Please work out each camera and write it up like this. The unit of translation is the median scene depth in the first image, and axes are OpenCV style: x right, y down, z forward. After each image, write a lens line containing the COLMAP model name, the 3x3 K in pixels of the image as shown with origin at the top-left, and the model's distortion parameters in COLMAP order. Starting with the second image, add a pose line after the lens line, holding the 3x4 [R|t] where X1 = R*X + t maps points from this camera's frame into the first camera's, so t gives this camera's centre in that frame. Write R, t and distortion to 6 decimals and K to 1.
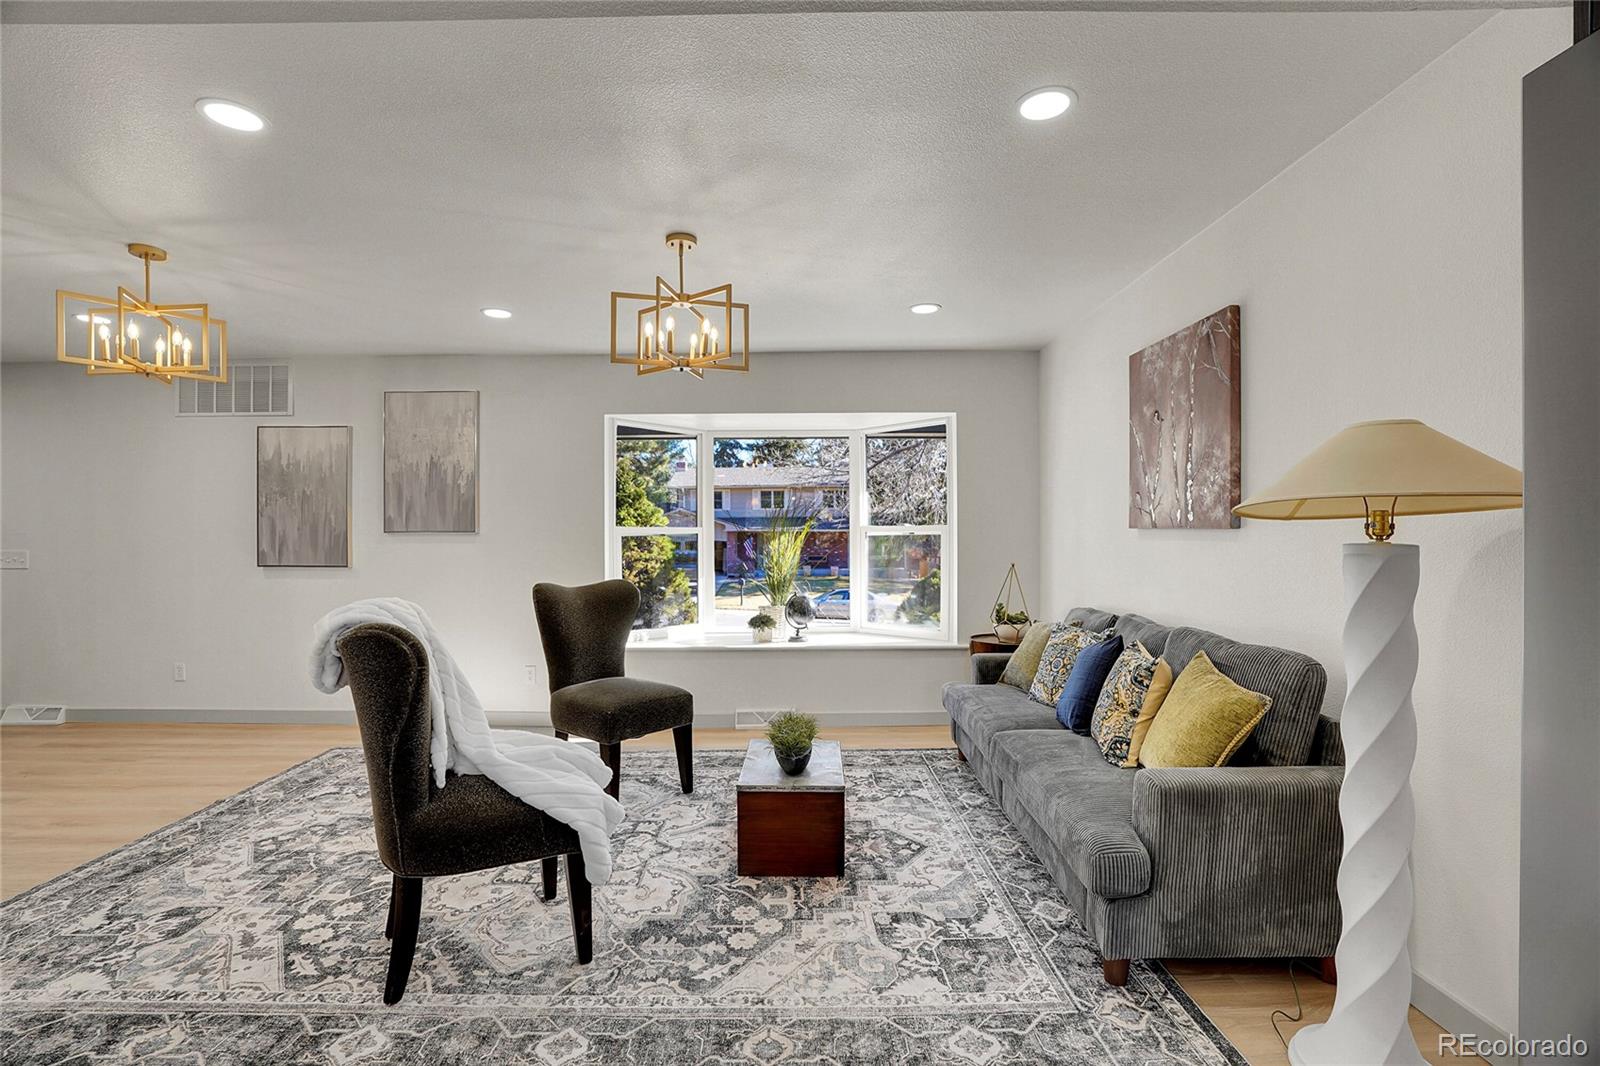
lens RADIAL K [[740.3, 0, 796.1], [0, 740.3, 538.9], [0, 0, 1]] dist [-0.067454, 0.025303]
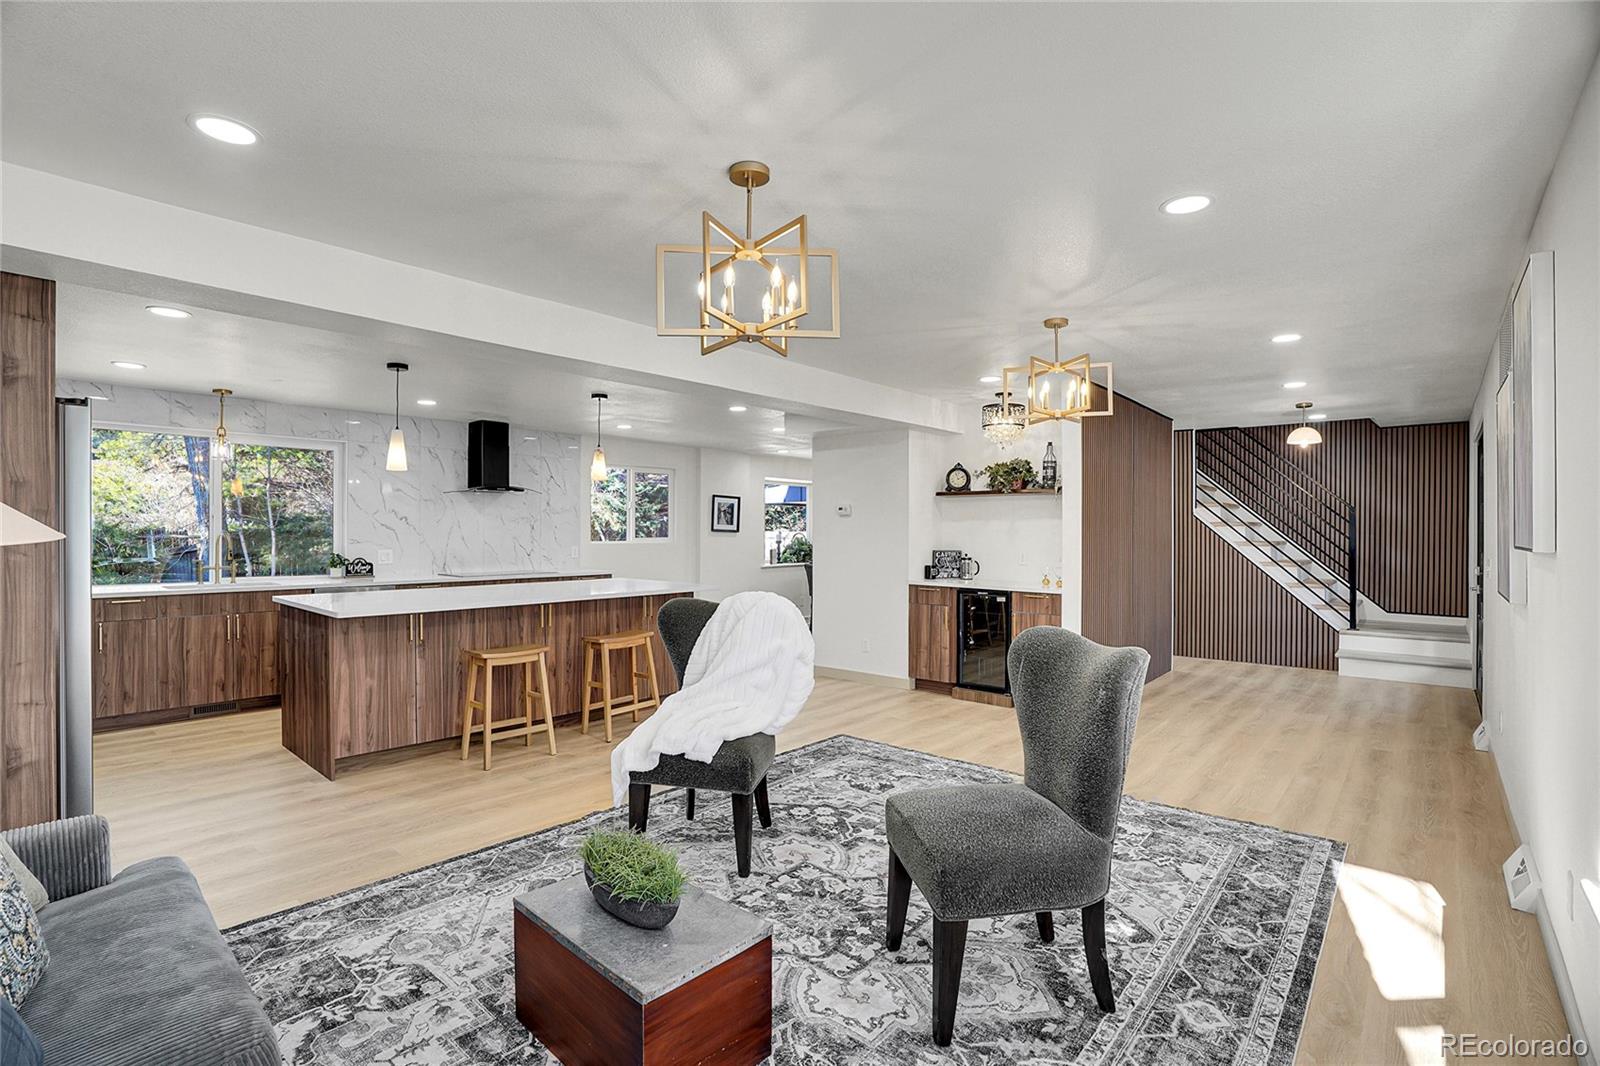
lens RADIAL K [[740.3, 0, 788.6], [0, 740.3, 540.0], [0, 0, 1]] dist [-0.067454, 0.025303]
pose [[-0.670765, 0.008835, -0.741617, 0.408686], [-0.003479, 0.999881, 0.015059, -0.036694], [0.741662, 0.012682, -0.670654, 1.651847]]
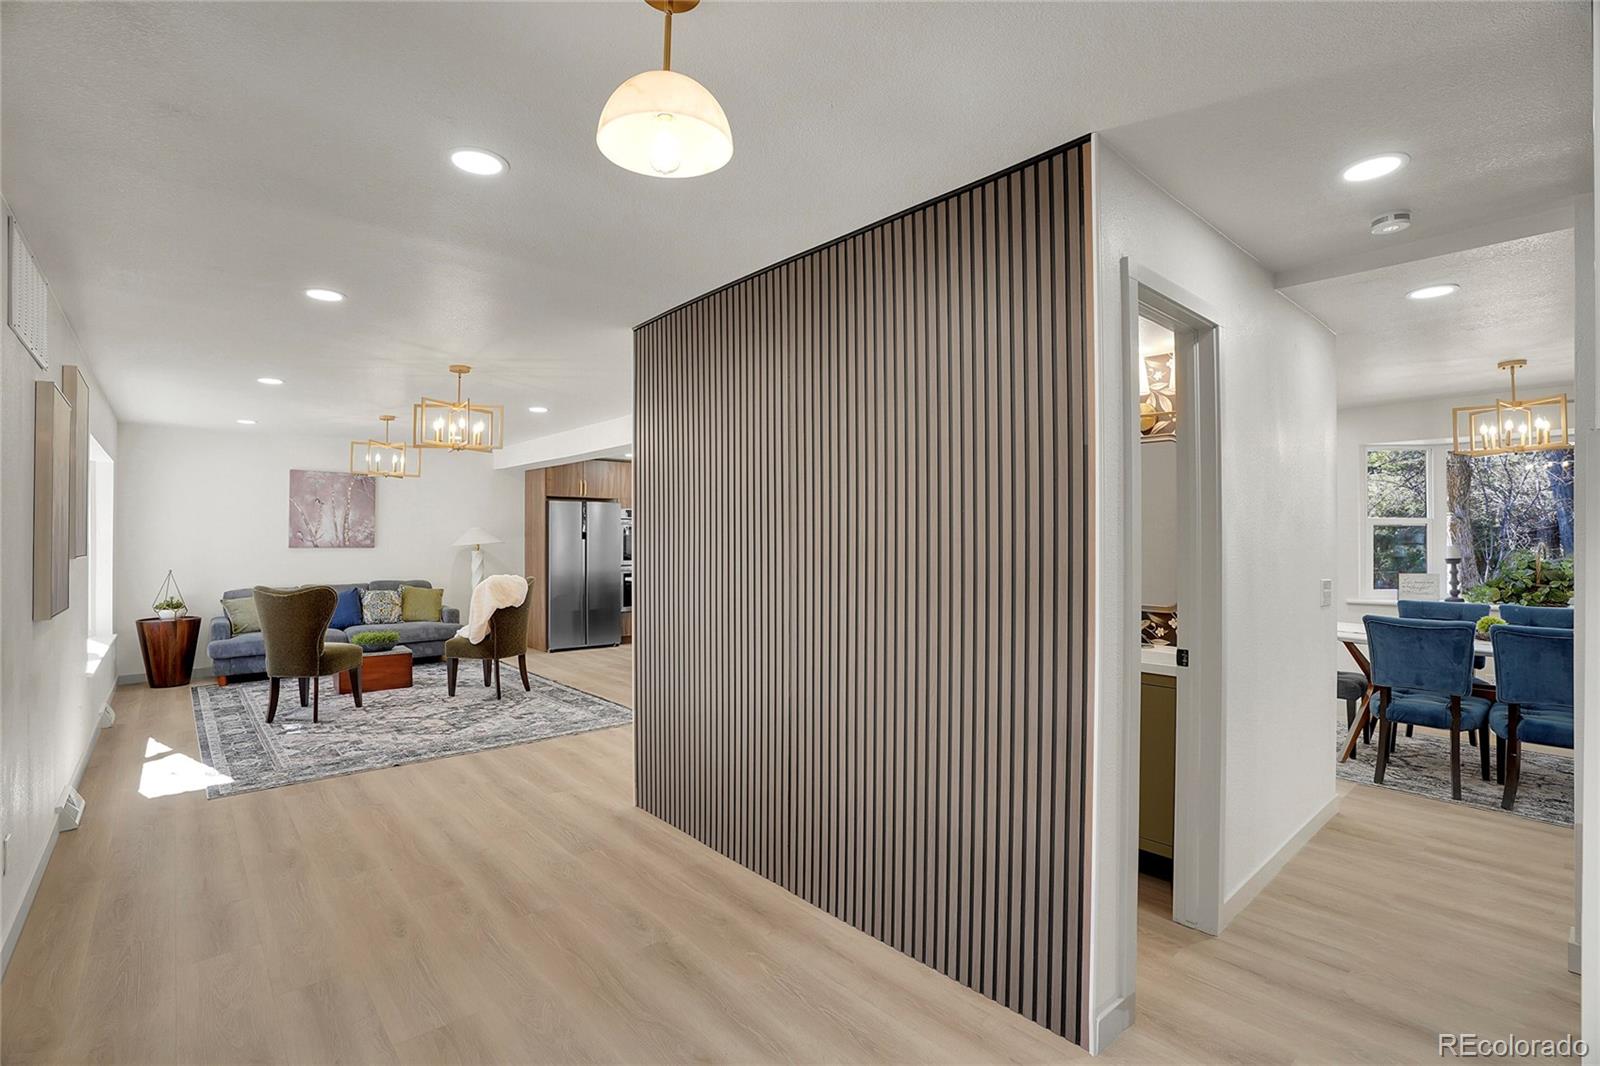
lens RADIAL K [[740.3, 0, 808.5], [0, 740.3, 536.2], [0, 0, 1]] dist [-0.067454, 0.025303]
pose [[-0.662620, 0.005524, 0.748936, -2.799081], [0.008007, 0.999968, -0.000291, -0.044899], [-0.748913, 0.005804, -0.662643, 1.599030]]
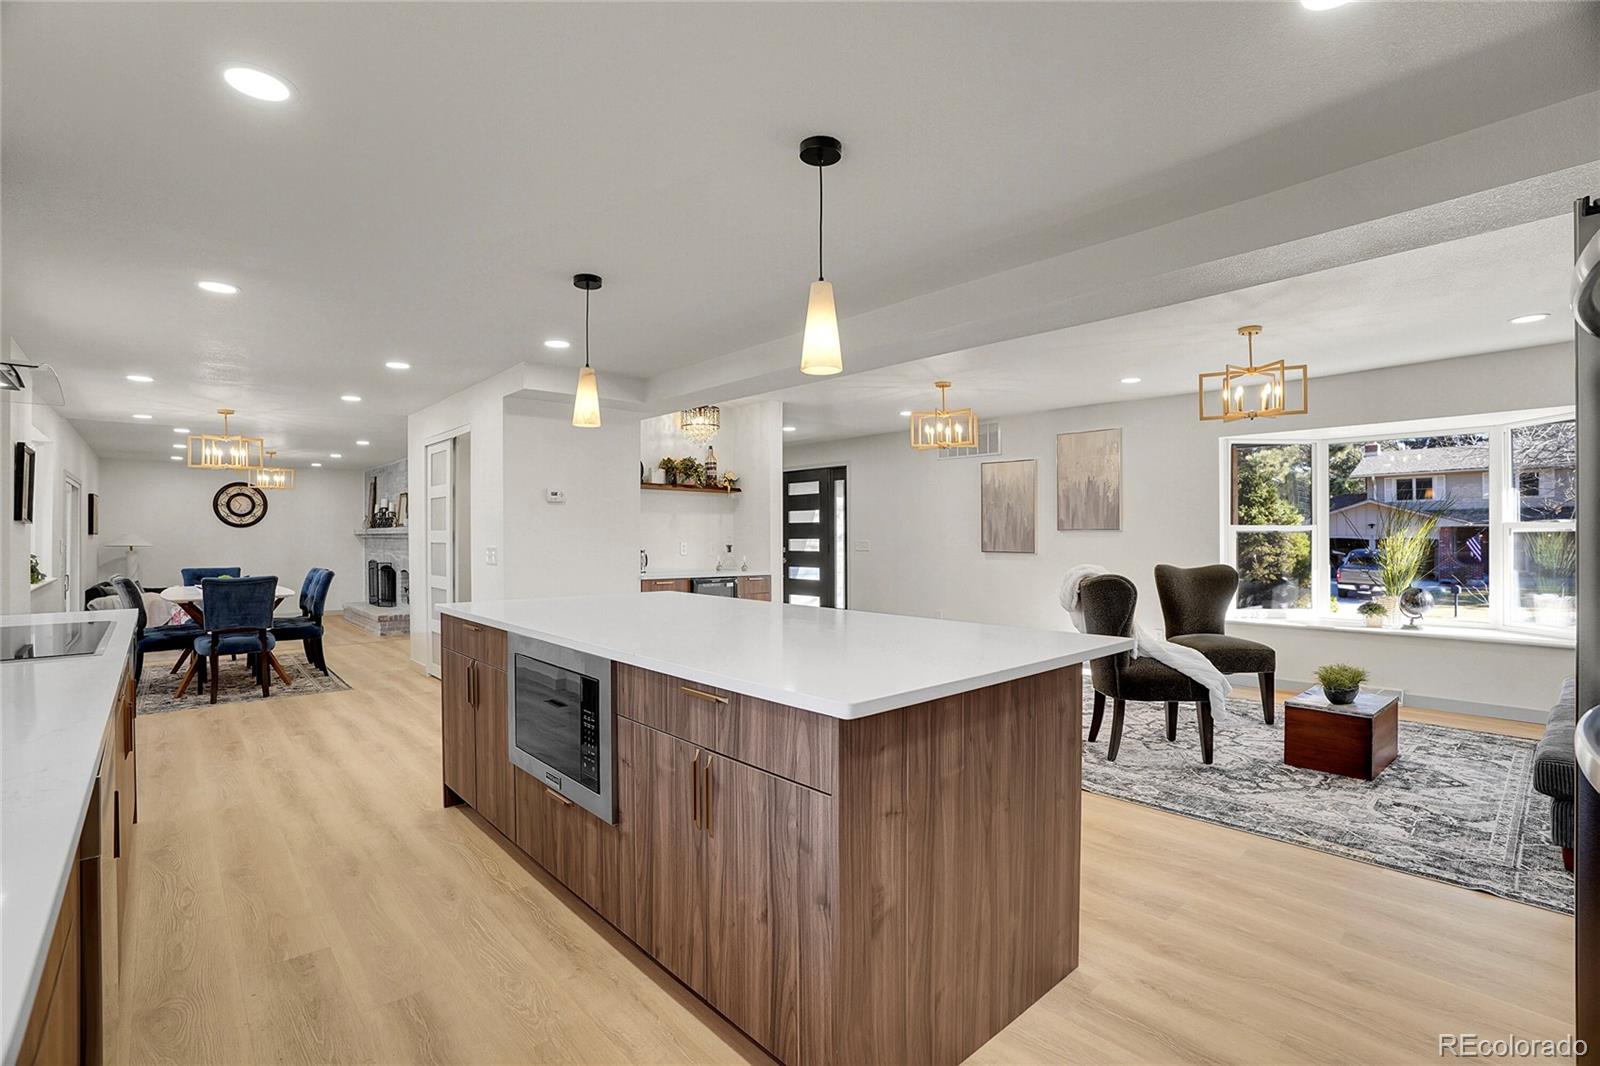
lens RADIAL K [[740.3, 0, 795.3], [0, 740.3, 534.8], [0, 0, 1]] dist [-0.067454, 0.025303]
pose [[0.663991, 0.001586, -0.747739, 0.338163], [-0.002630, 0.999997, -0.000214, 0.004195], [0.747736, 0.002109, 0.663993, -0.676470]]
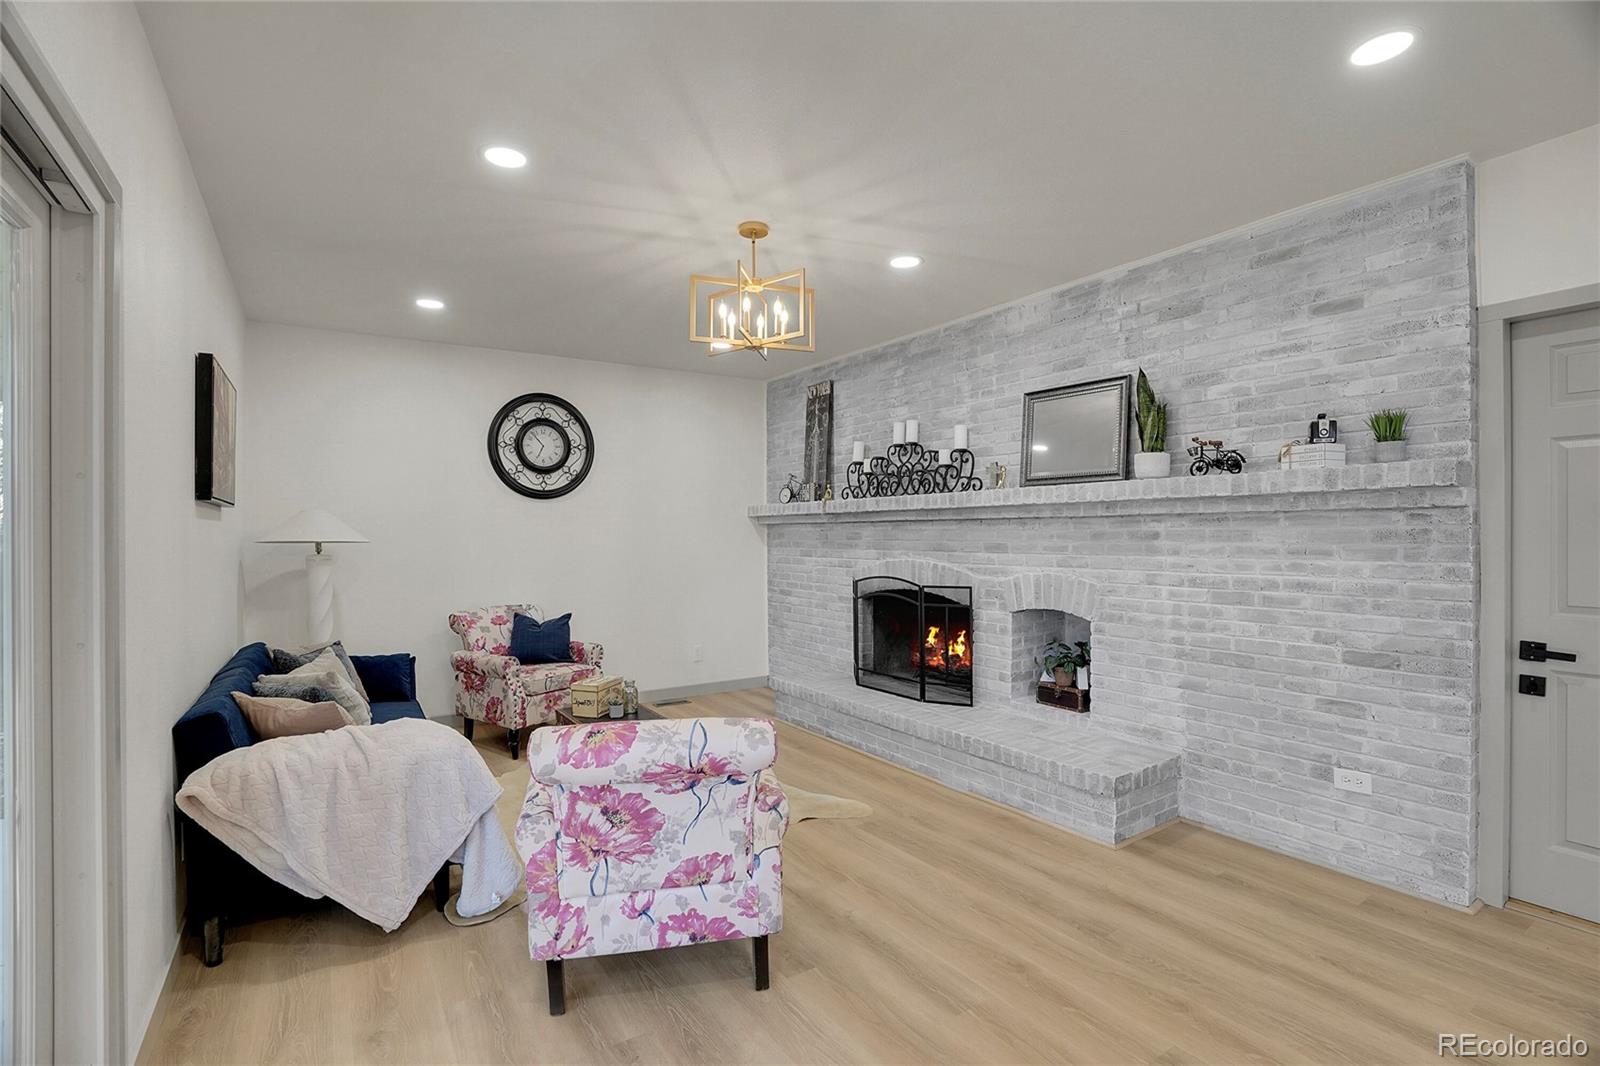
lens RADIAL K [[740.3, 0, 797.4], [0, 740.3, 531.3], [0, 0, 1]] dist [-0.067454, 0.025303]
pose [[0.551120, -0.000582, -0.834426, -3.286838], [0.002343, 0.999997, 0.000850, 0.054301], [0.834423, -0.002424, 0.551119, -0.808715]]
